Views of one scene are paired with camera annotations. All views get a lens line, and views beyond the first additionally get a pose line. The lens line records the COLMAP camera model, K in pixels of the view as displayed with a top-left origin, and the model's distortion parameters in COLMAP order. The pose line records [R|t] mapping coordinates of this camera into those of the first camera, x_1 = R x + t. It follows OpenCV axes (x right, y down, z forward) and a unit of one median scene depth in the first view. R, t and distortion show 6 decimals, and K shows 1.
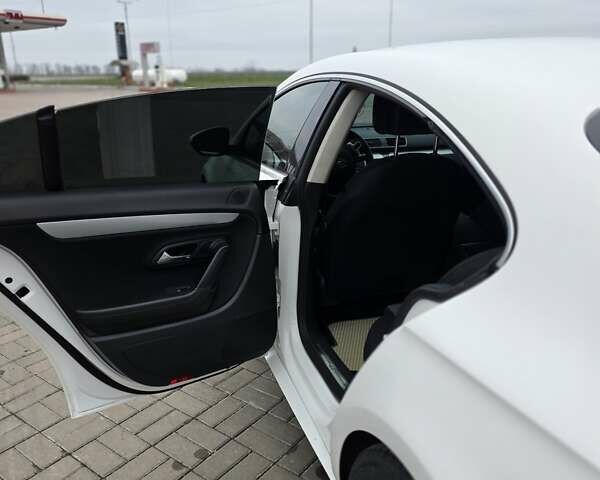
lens RADIAL K [[531.0, 0, 296.7], [0, 531.0, 230.7], [0, 0, 1]] dist [0.097156, -0.142216]
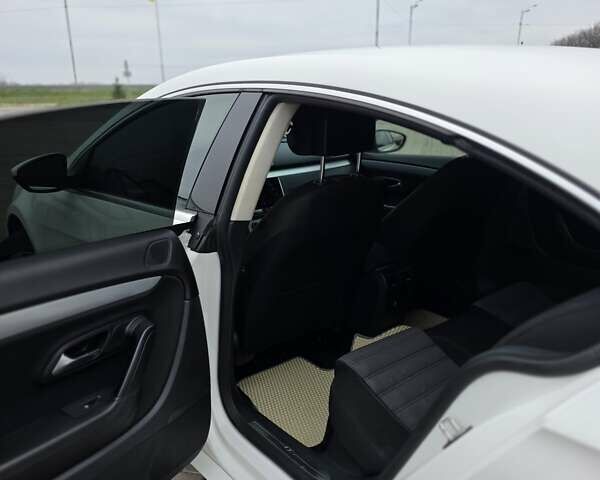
lens RADIAL K [[531.0, 0, 296.7], [0, 531.0, 230.7], [0, 0, 1]] dist [0.097156, -0.142216]
pose [[0.917539, -0.105625, 0.383361, -0.200815], [0.115616, 0.993289, -0.003041, -0.066620], [-0.380467, 0.047113, 0.923593, 0.256957]]
